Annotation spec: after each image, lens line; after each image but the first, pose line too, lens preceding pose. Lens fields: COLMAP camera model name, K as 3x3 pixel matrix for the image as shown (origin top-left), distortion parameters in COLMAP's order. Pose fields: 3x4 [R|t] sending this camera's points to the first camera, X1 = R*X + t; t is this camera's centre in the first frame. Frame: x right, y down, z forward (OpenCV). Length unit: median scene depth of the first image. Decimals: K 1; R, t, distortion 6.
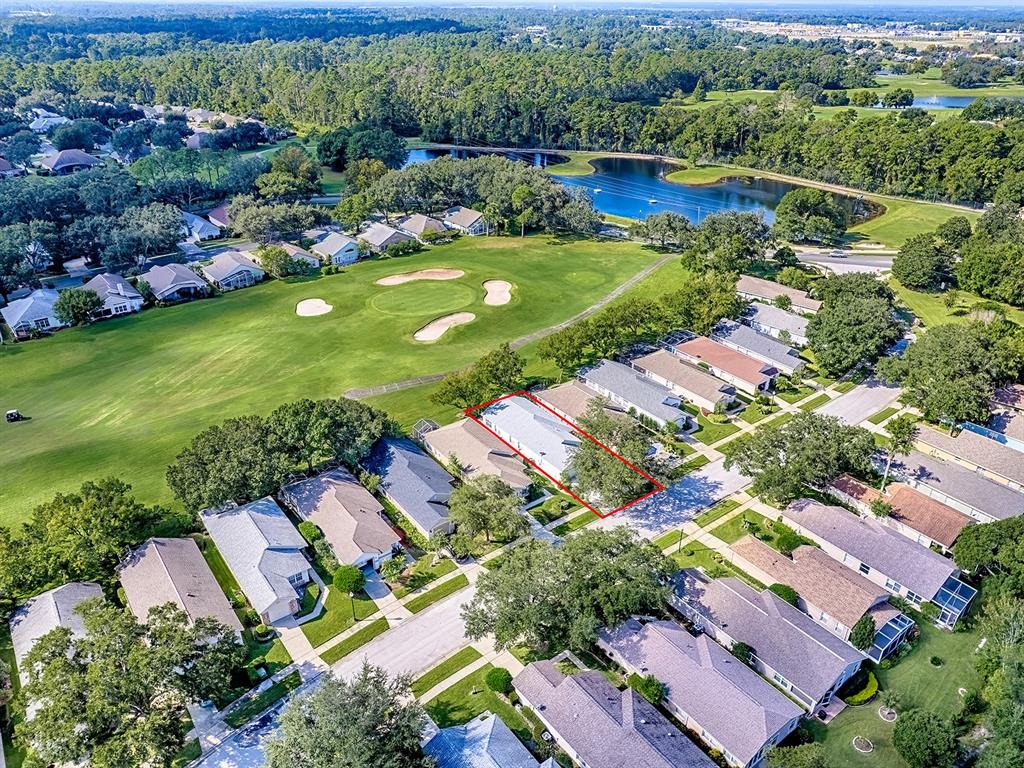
lens RADIAL K [[746.0, 0, 512.0], [0, 746.0, 384.0], [0, 0, 1]] dist [-0.012594, -0.001812]
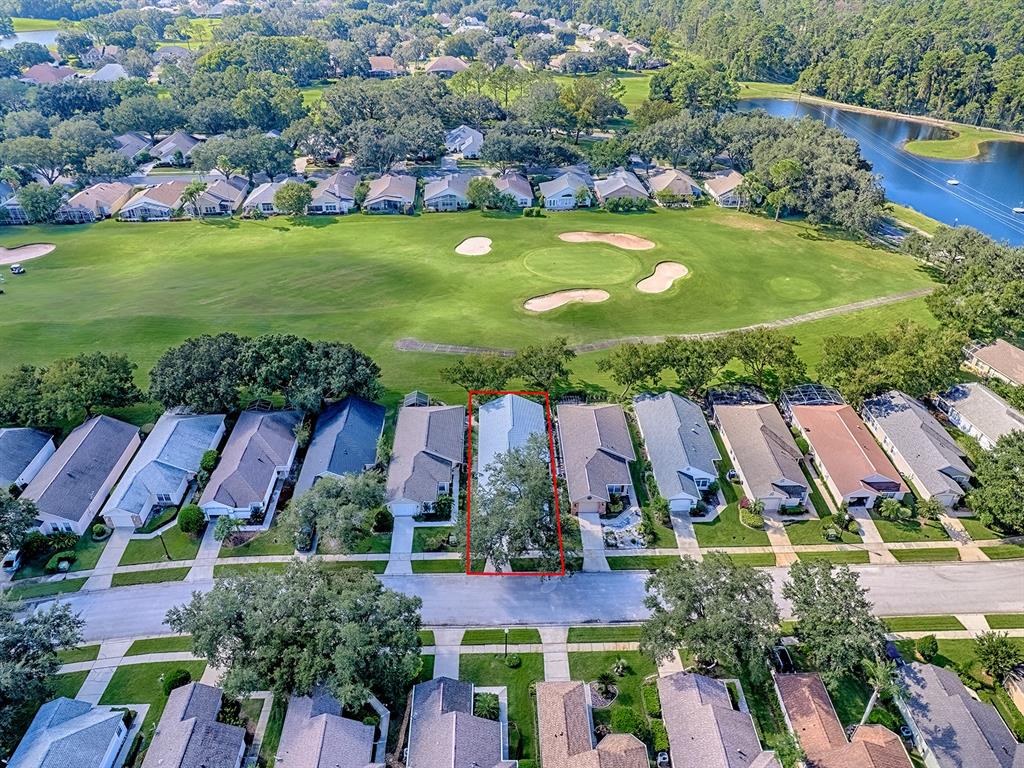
lens RADIAL K [[718.9, 0, 512.7], [0, 718.9, 400.5], [0, 0, 1]] dist [-0.005036, 0.000351]
pose [[0.817932, 0.327272, -0.473161, 0.300346], [-0.271403, 0.944668, 0.184239, -0.102560], [0.507276, -0.022278, 0.861496, 0.213752]]
